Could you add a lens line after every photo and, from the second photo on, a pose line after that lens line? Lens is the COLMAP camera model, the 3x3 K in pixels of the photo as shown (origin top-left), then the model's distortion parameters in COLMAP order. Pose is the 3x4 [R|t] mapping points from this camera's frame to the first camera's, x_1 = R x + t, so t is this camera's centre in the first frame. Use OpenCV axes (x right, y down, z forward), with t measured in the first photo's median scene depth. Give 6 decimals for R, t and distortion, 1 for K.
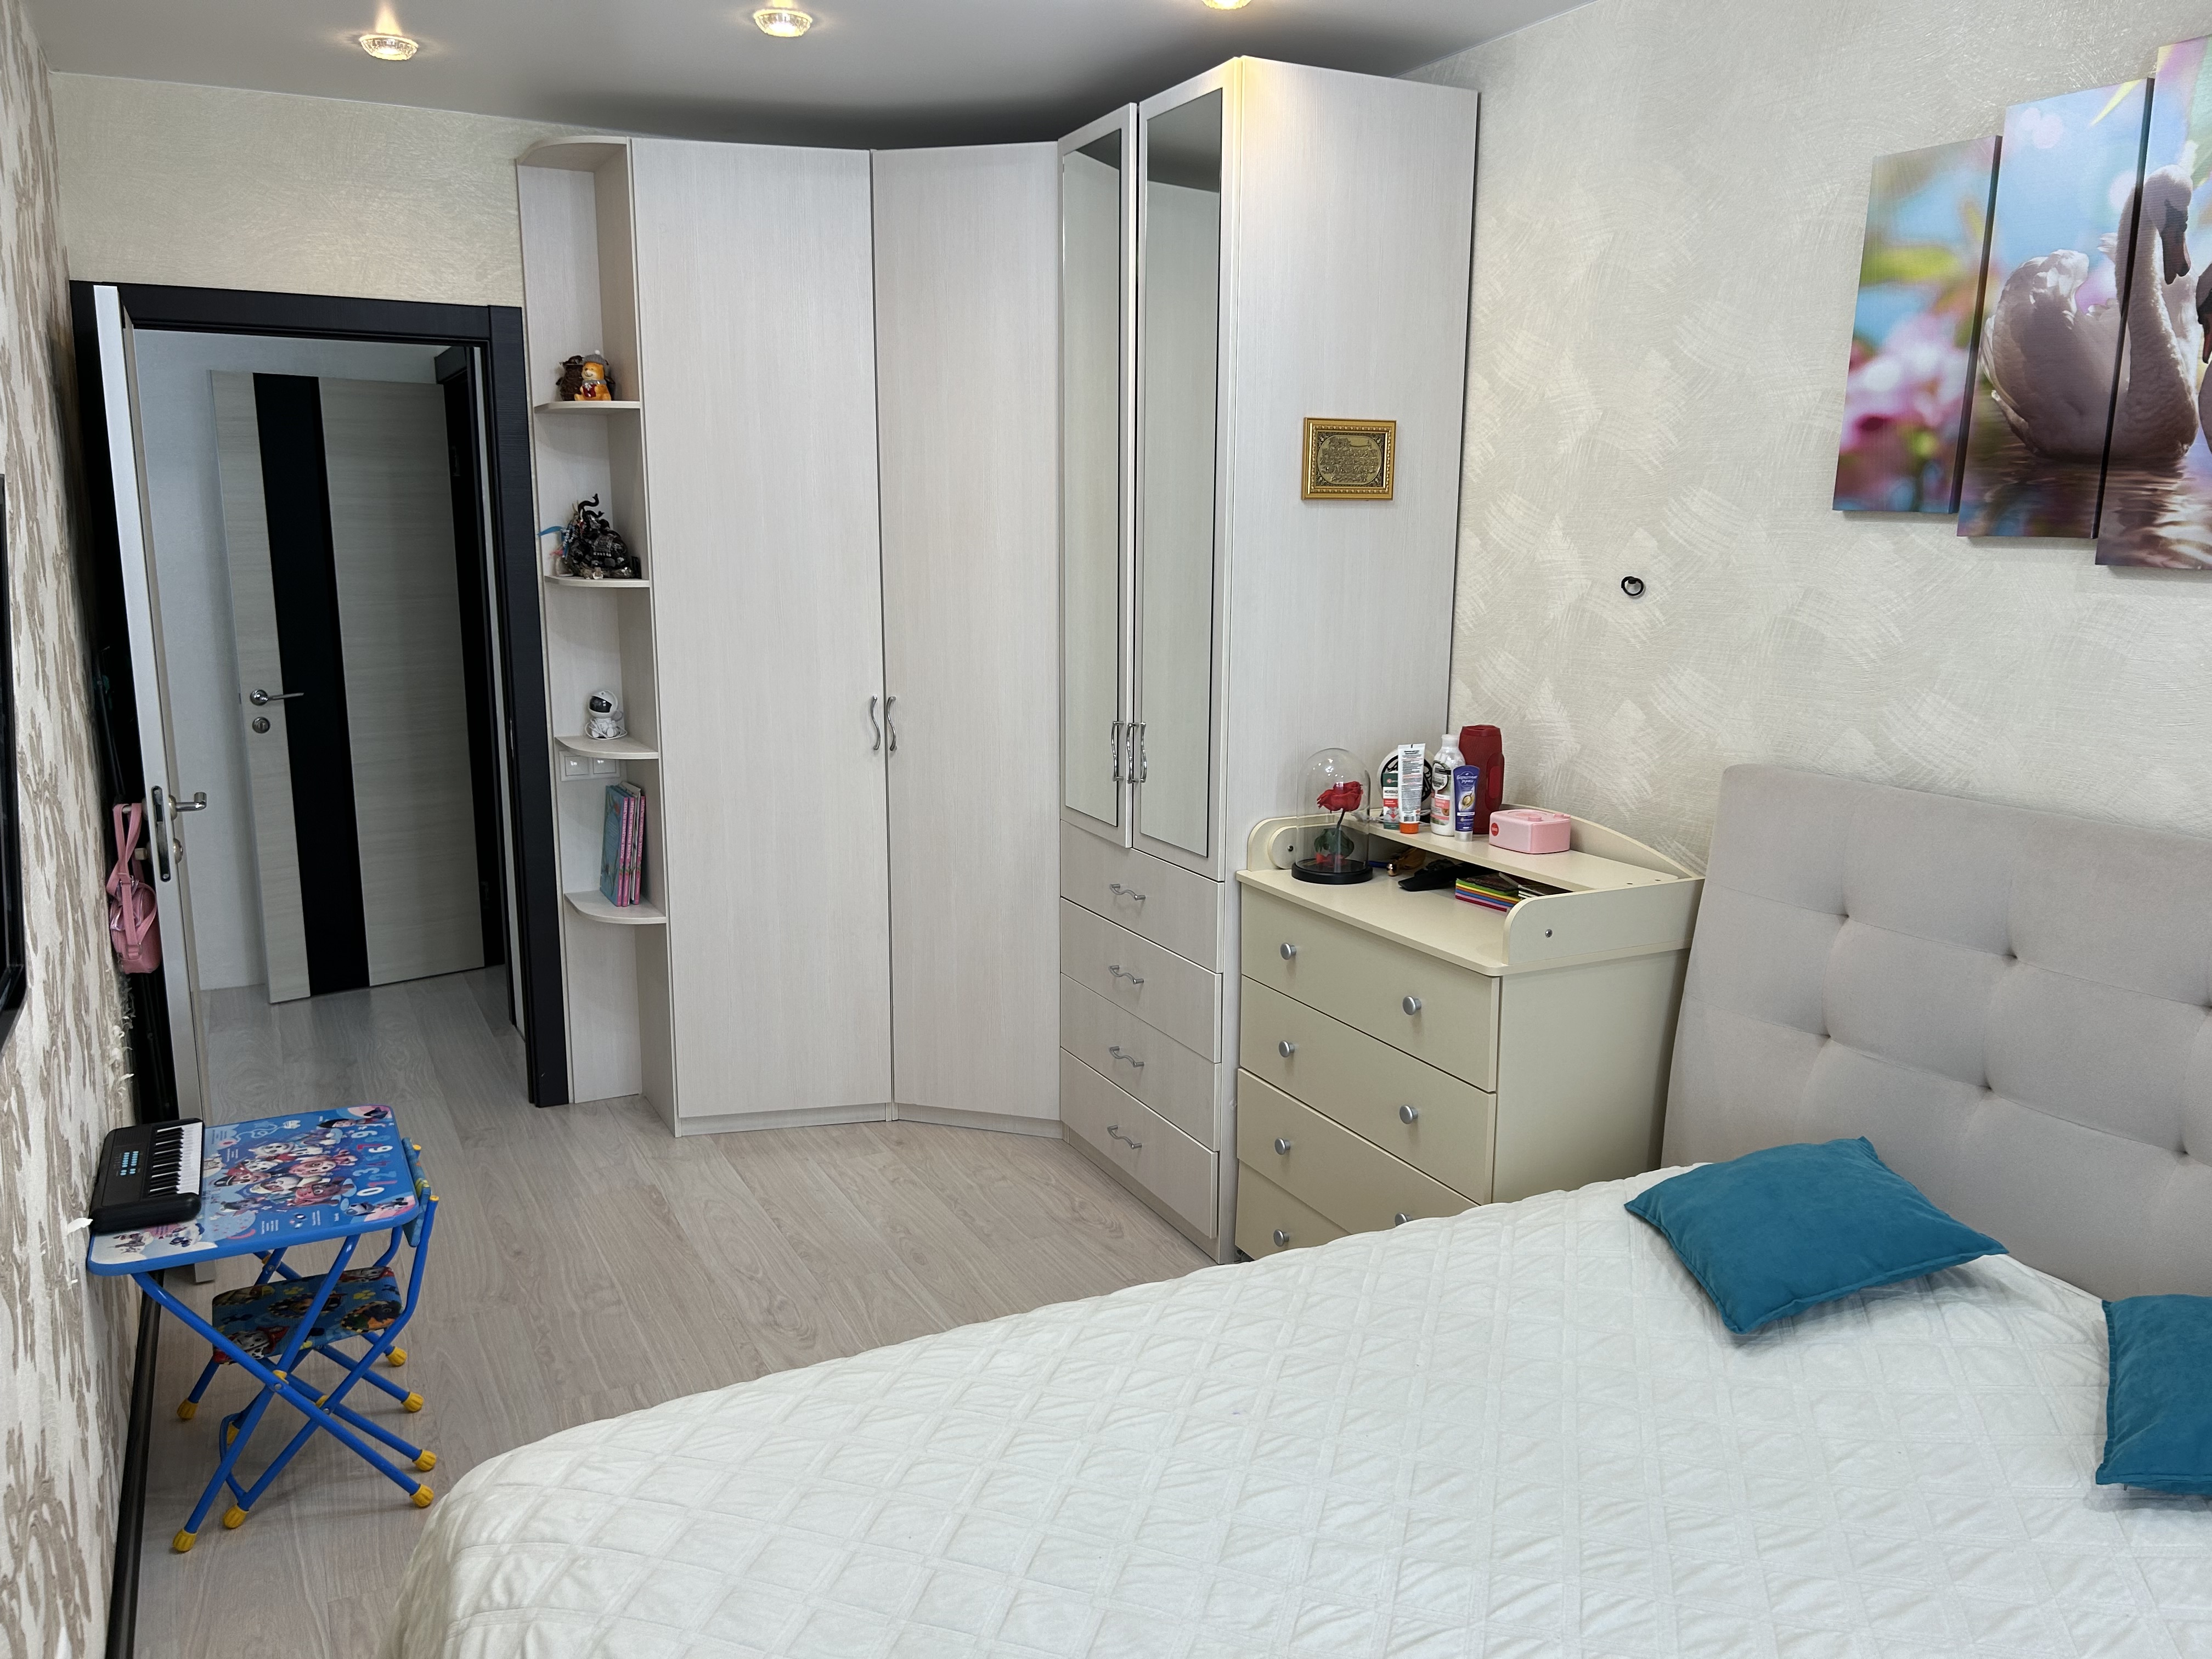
lens RADIAL K [[1668.1, 0, 1115.9], [0, 1668.1, 828.0], [0, 0, 1]] dist [0.056797, -0.066089]
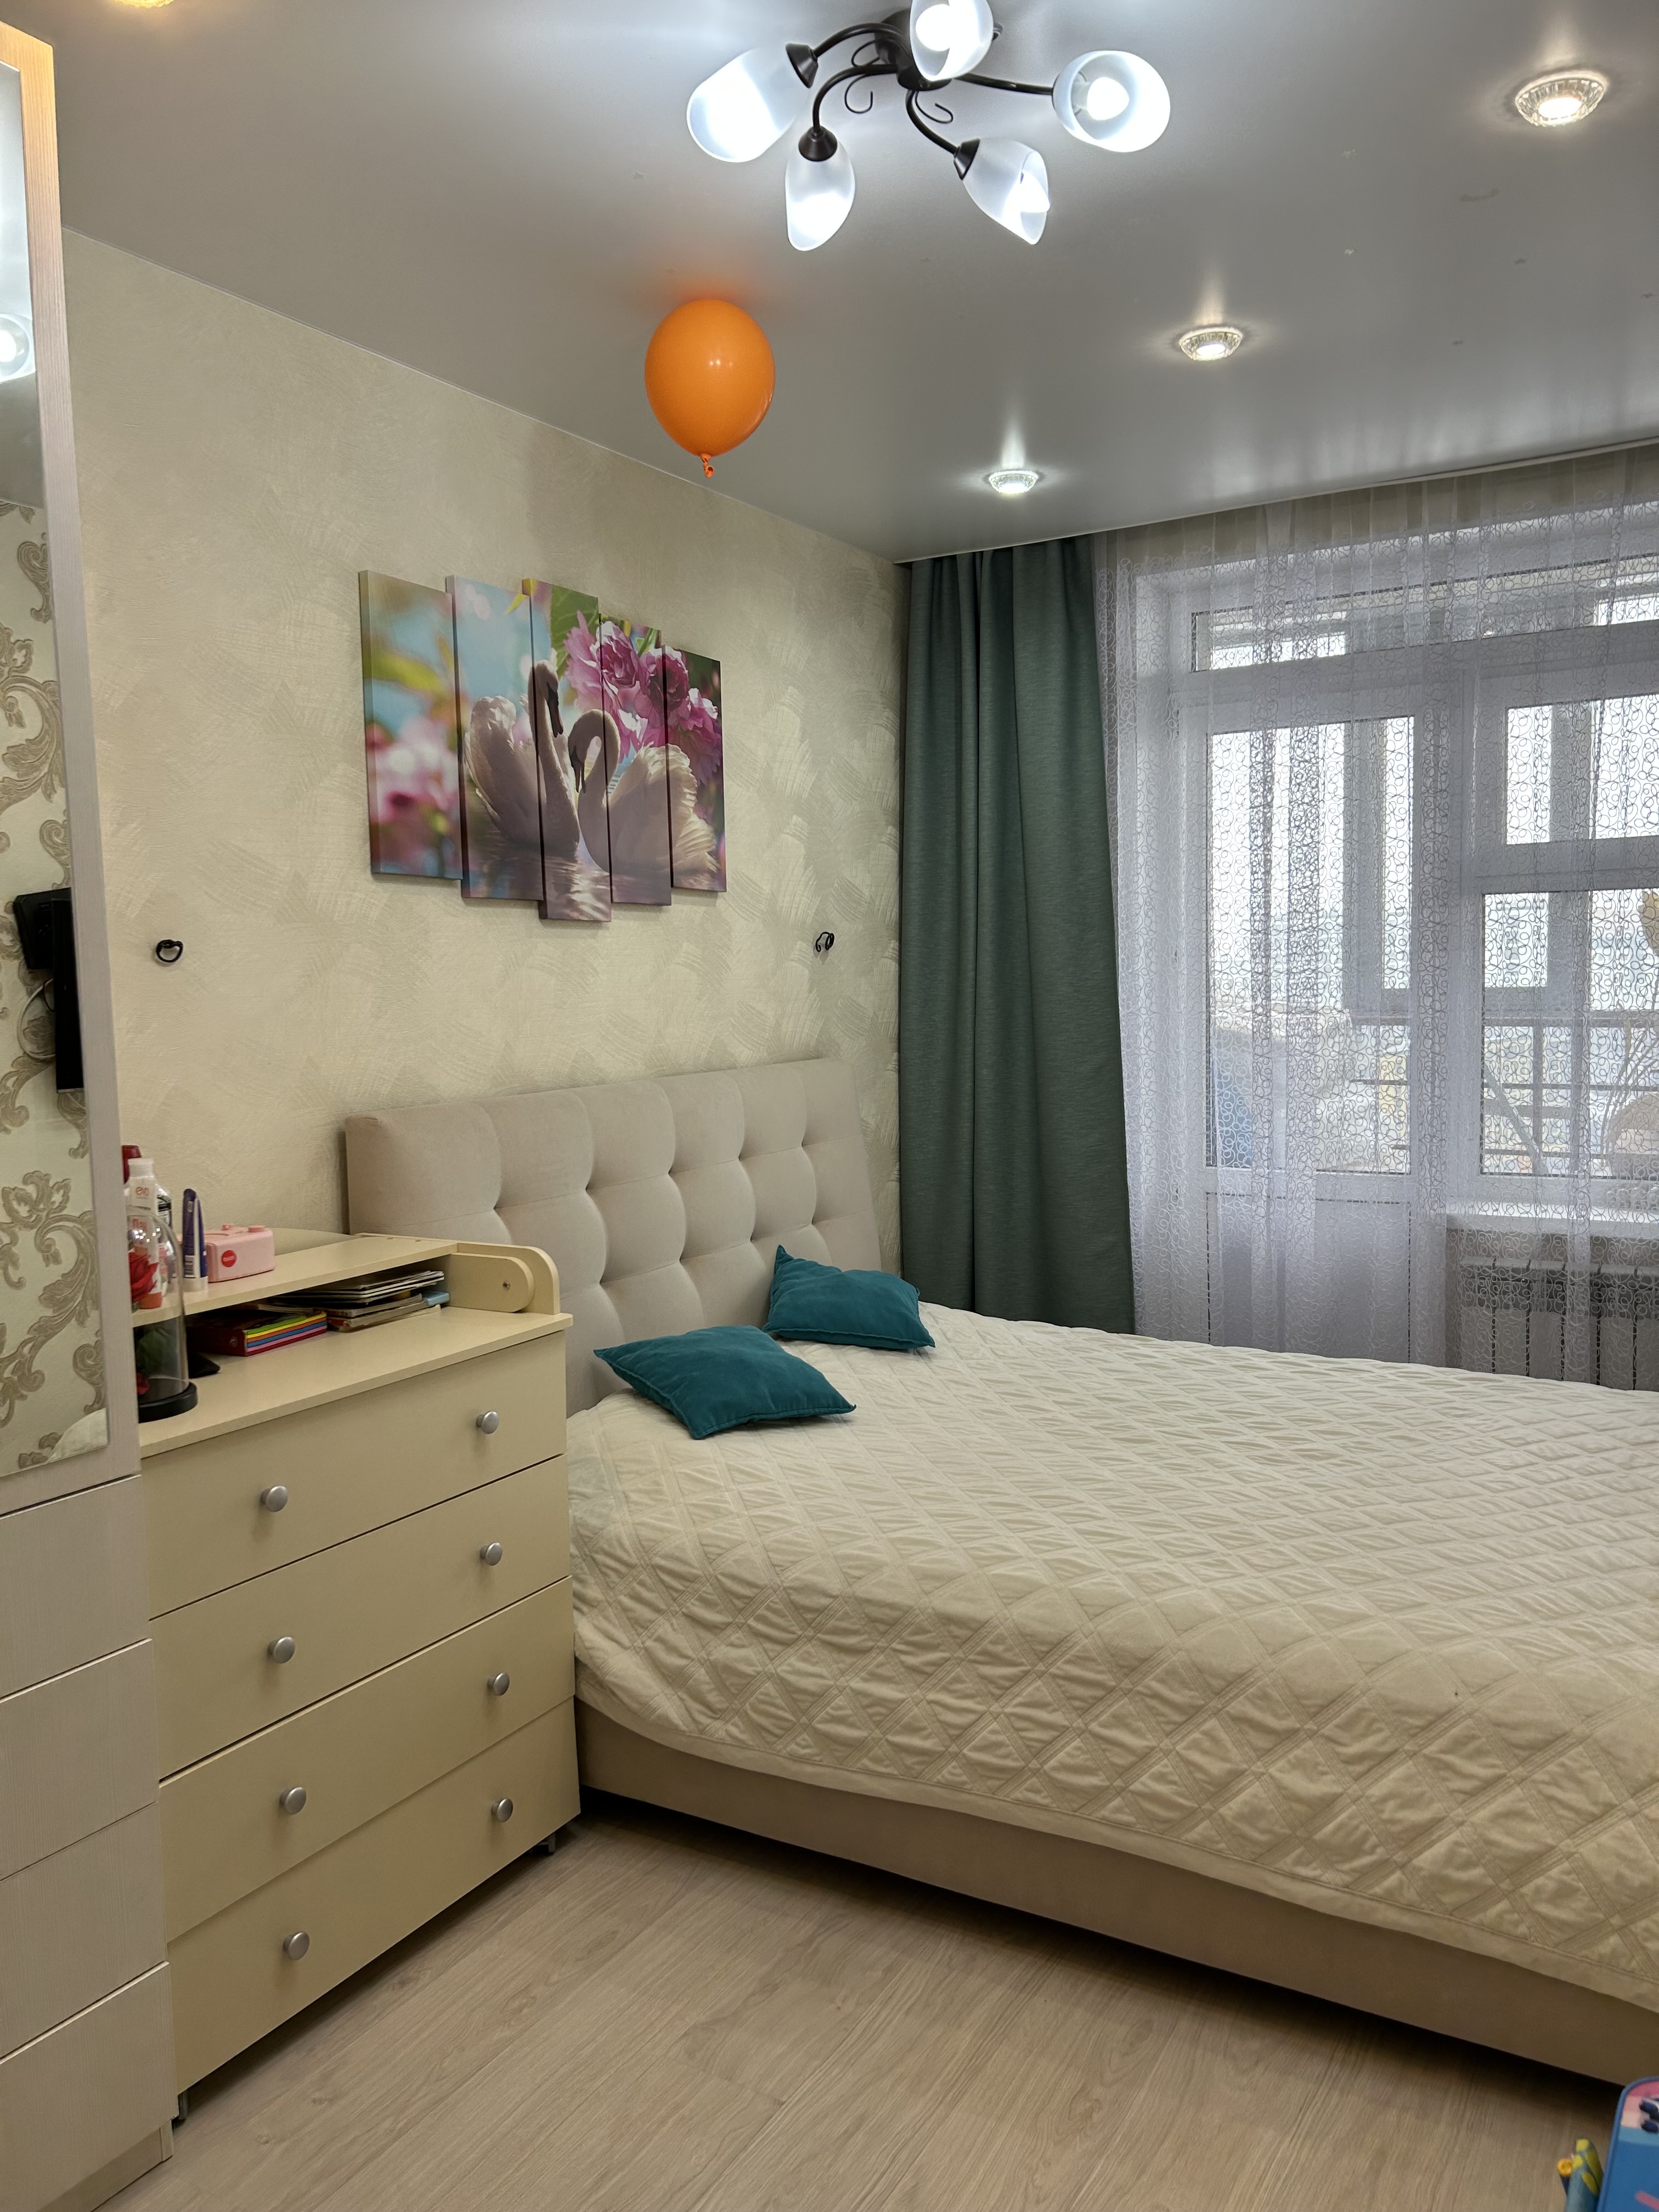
lens RADIAL K [[1668.1, 0, 812.6], [0, 1668.1, 1123.1], [0, 0, 1]] dist [0.056797, -0.066089]
pose [[-0.535702, -0.083151, 0.840303, -0.698925], [0.163584, 0.966068, 0.199883, -0.210538], [-0.828410, 0.244538, -0.503922, 1.408690]]
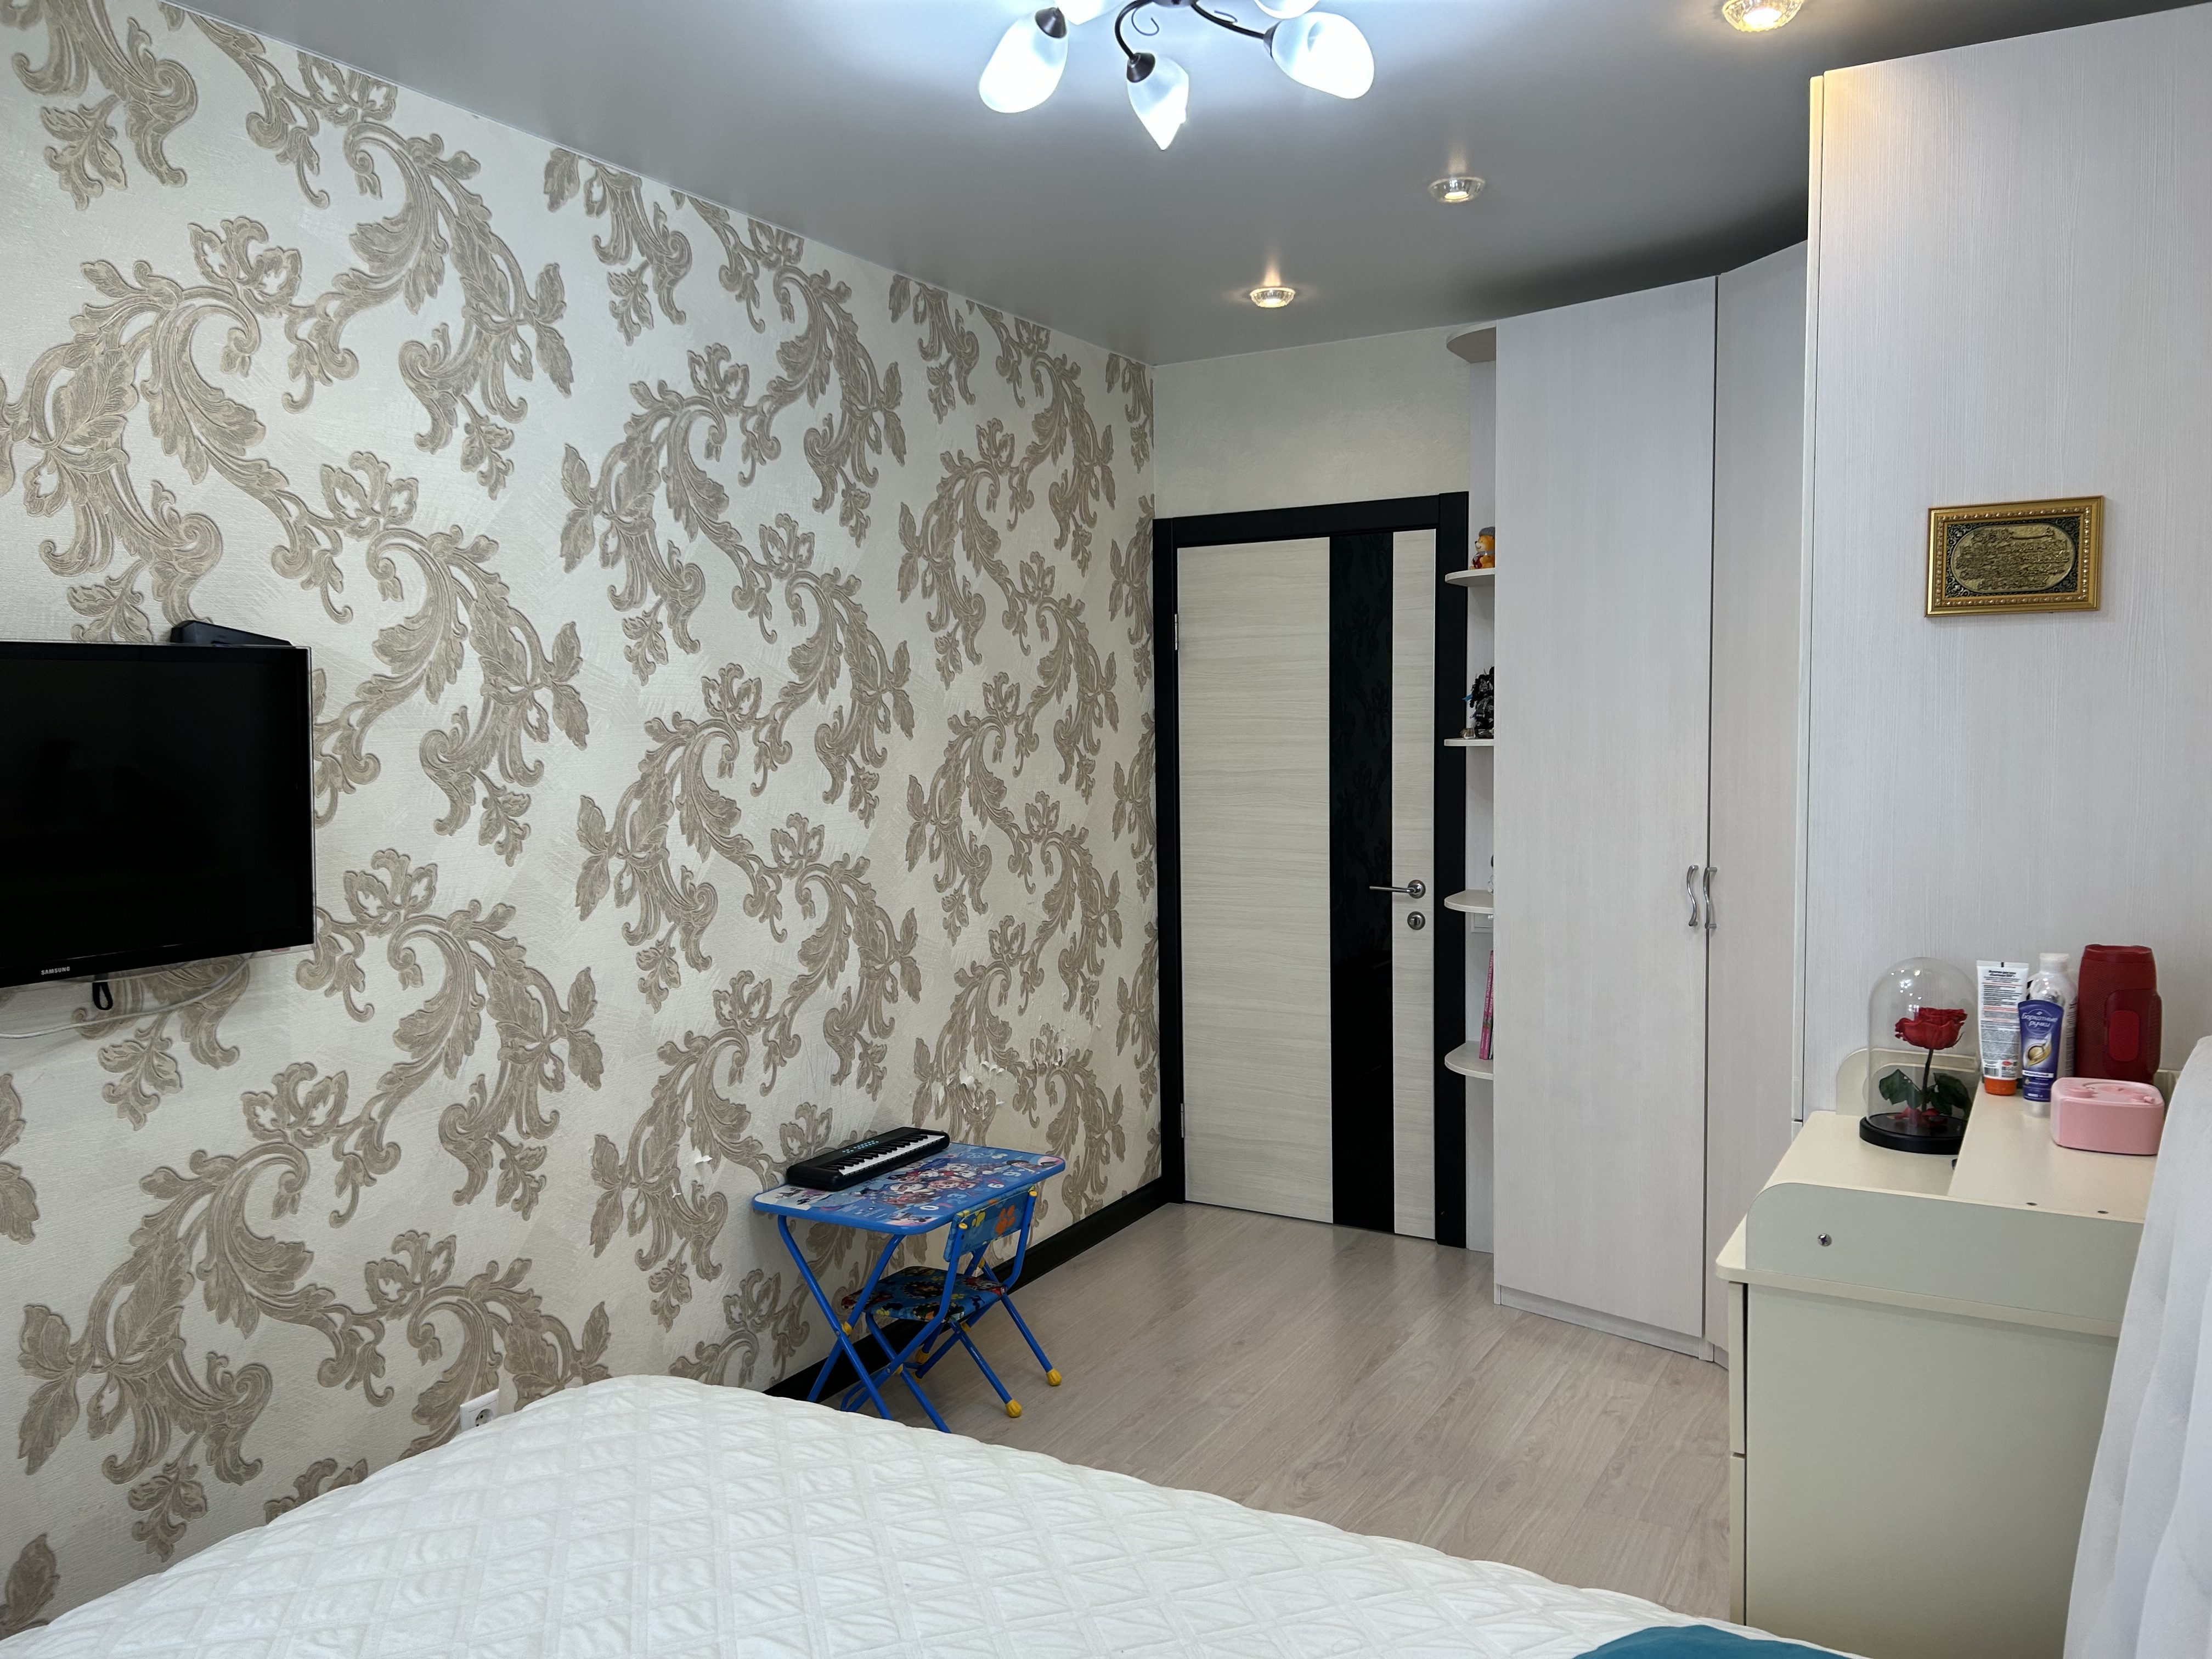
lens RADIAL K [[1668.1, 0, 1117.0], [0, 1668.1, 826.6], [0, 0, 1]] dist [0.056797, -0.066089]
pose [[0.545431, 0.039912, -0.837205, 0.700786], [-0.131830, 0.990518, -0.038665, -0.038884], [0.827723, 0.131458, 0.545521, 0.407351]]
